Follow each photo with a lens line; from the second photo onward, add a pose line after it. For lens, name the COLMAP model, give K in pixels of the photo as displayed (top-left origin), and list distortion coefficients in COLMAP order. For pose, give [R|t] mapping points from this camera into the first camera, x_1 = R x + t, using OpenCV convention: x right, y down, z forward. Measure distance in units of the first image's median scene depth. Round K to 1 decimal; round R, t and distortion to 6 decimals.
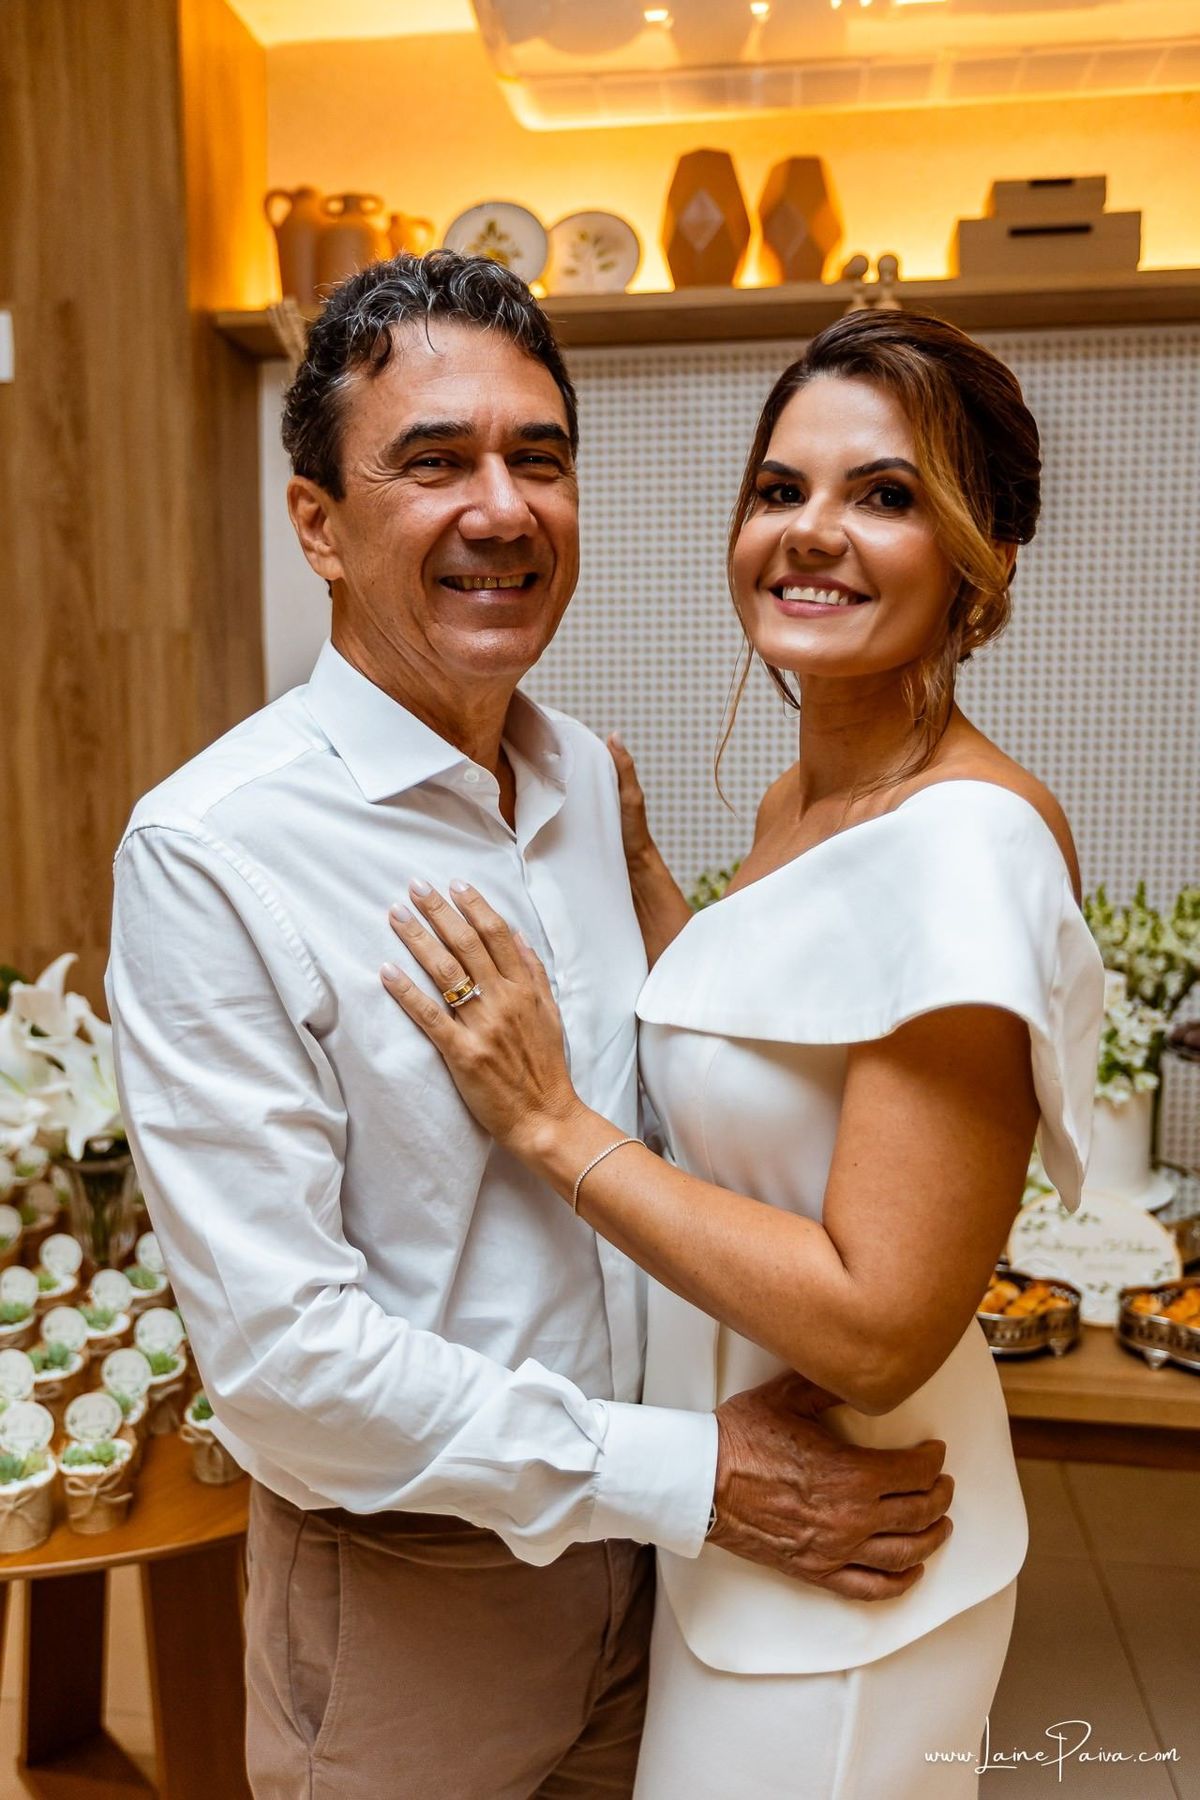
lens RADIAL K [[1345.6, 0, 602.0], [0, 1345.6, 928.0], [0, 0, 1]] dist [0.011863, -0.011086]
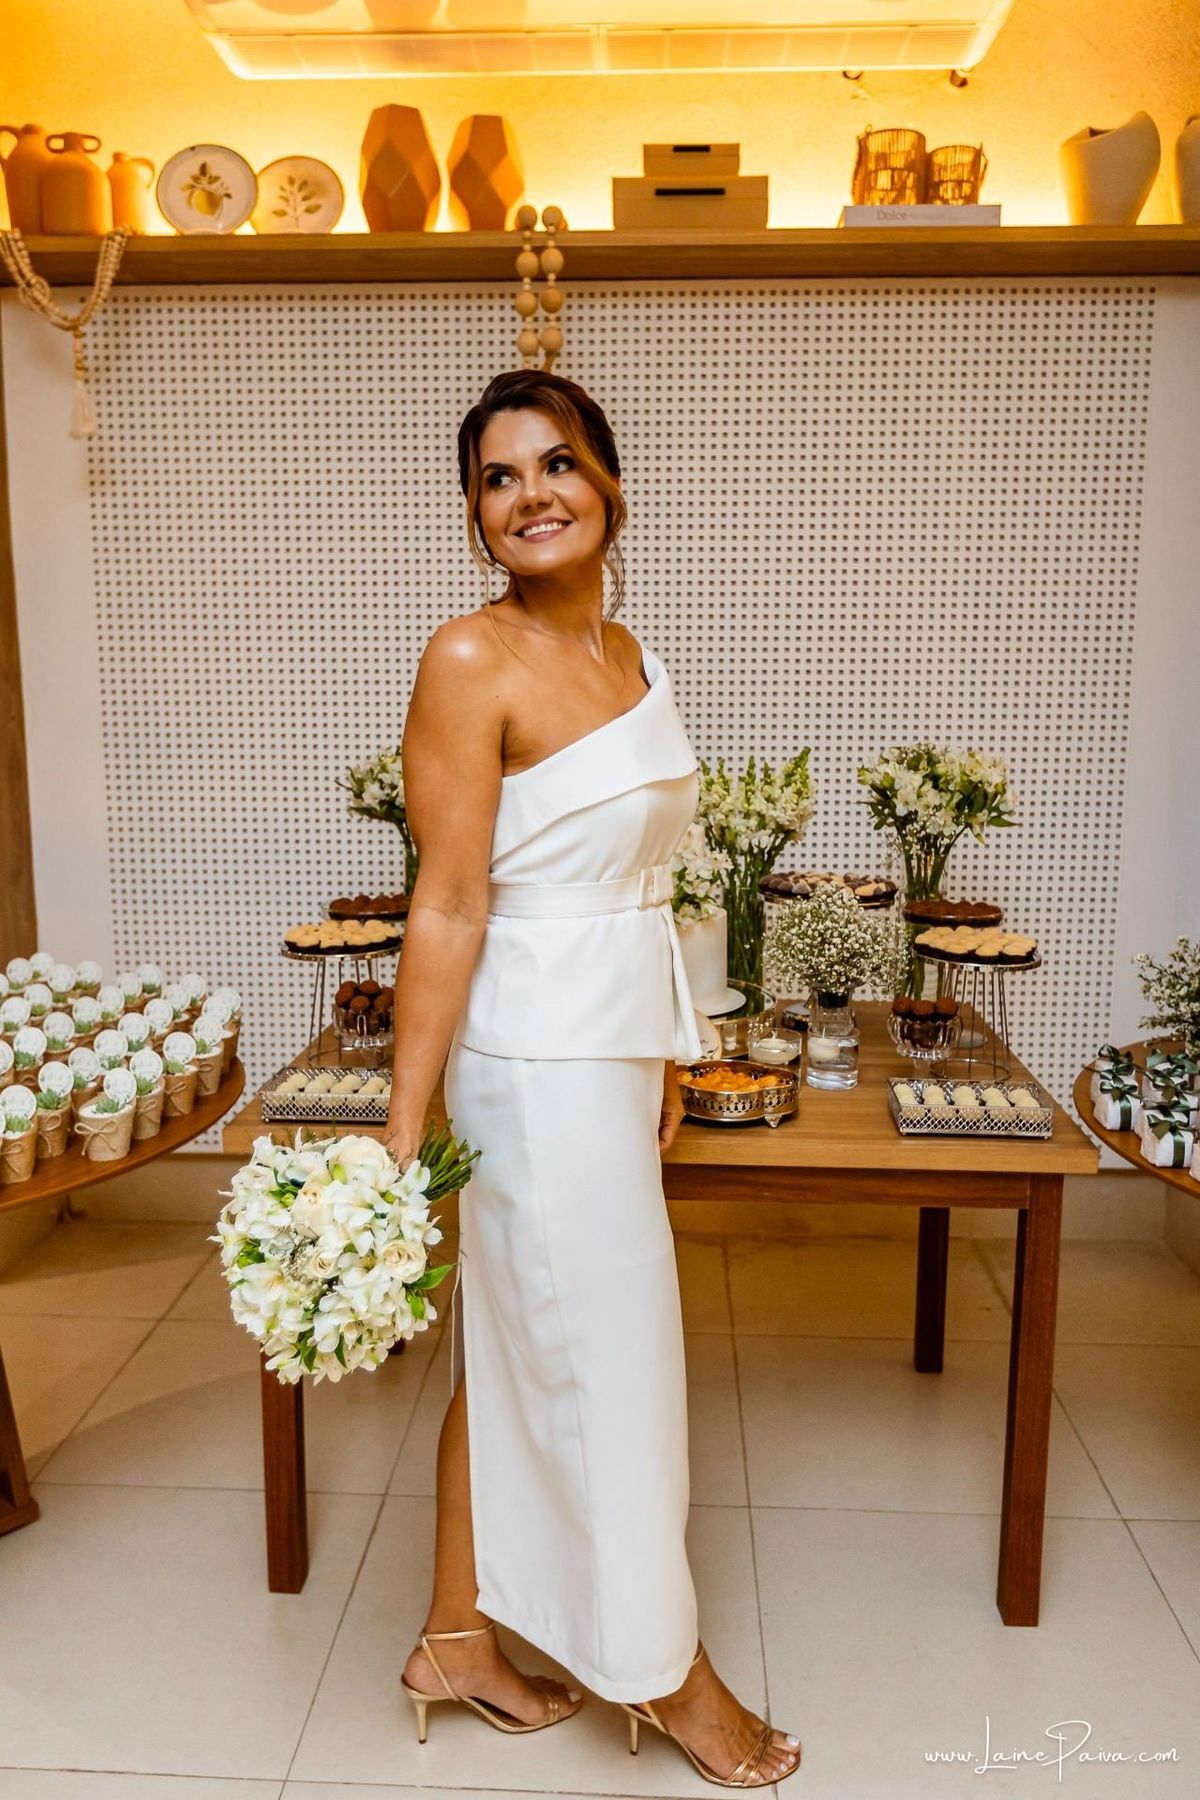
lens RADIAL K [[1345.6, 0, 590.1], [0, 1345.6, 910.4], [0, 0, 1]] dist [0.011863, -0.011086]
pose [[0.996455, -0.010243, 0.083496, 0.170212], [0.007515, 0.999430, 0.032926, 0.064445], [-0.083786, -0.032182, 0.995964, -0.180540]]
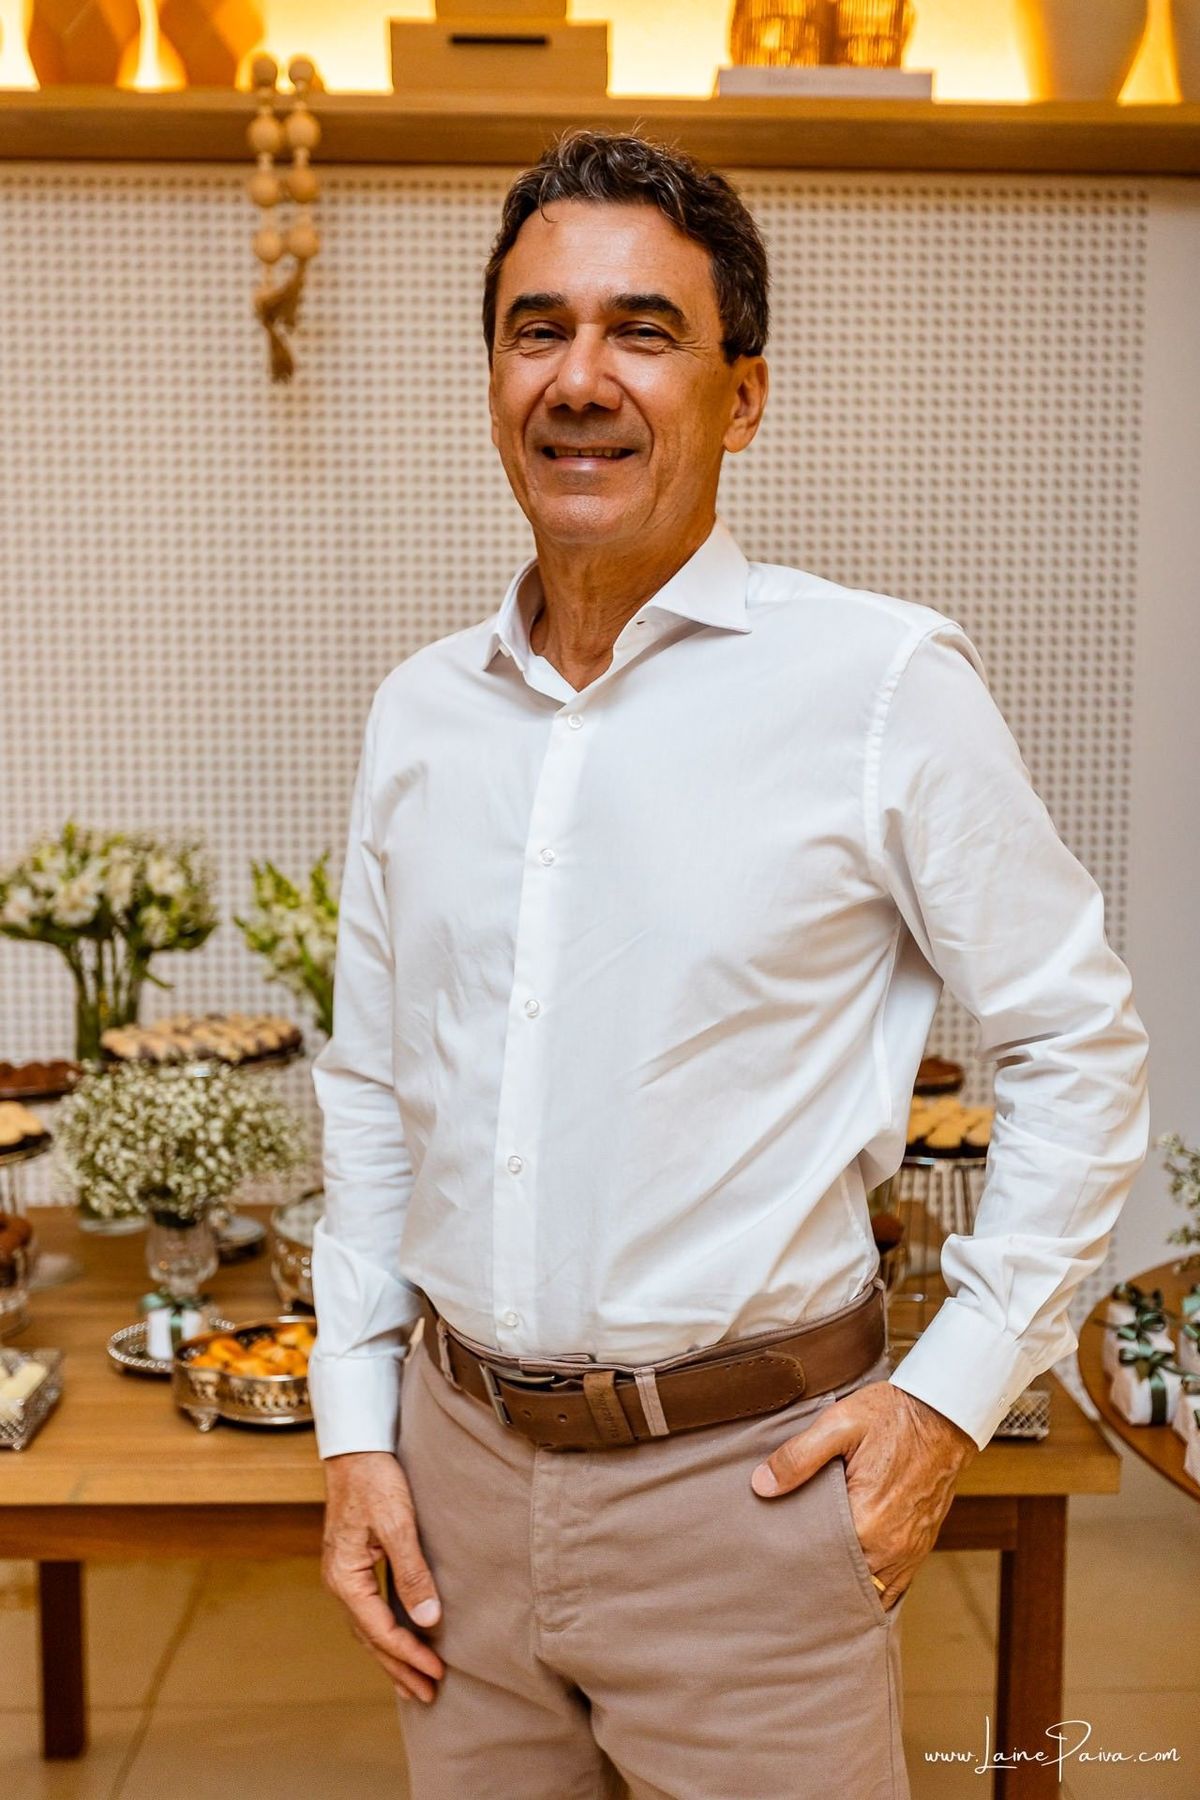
lens RADIAL K [[1750.4, 0, 580.6], [0, 1750.4, 929.2], [0, 0, 1]] dist [-0.004085, 0.000000]
pose [[0.986156, -0.017495, 0.164897, 0.233008], [0.020968, 0.999593, -0.019343, 0.039184], [-0.164491, 0.022533, 0.986121, -0.027209]]
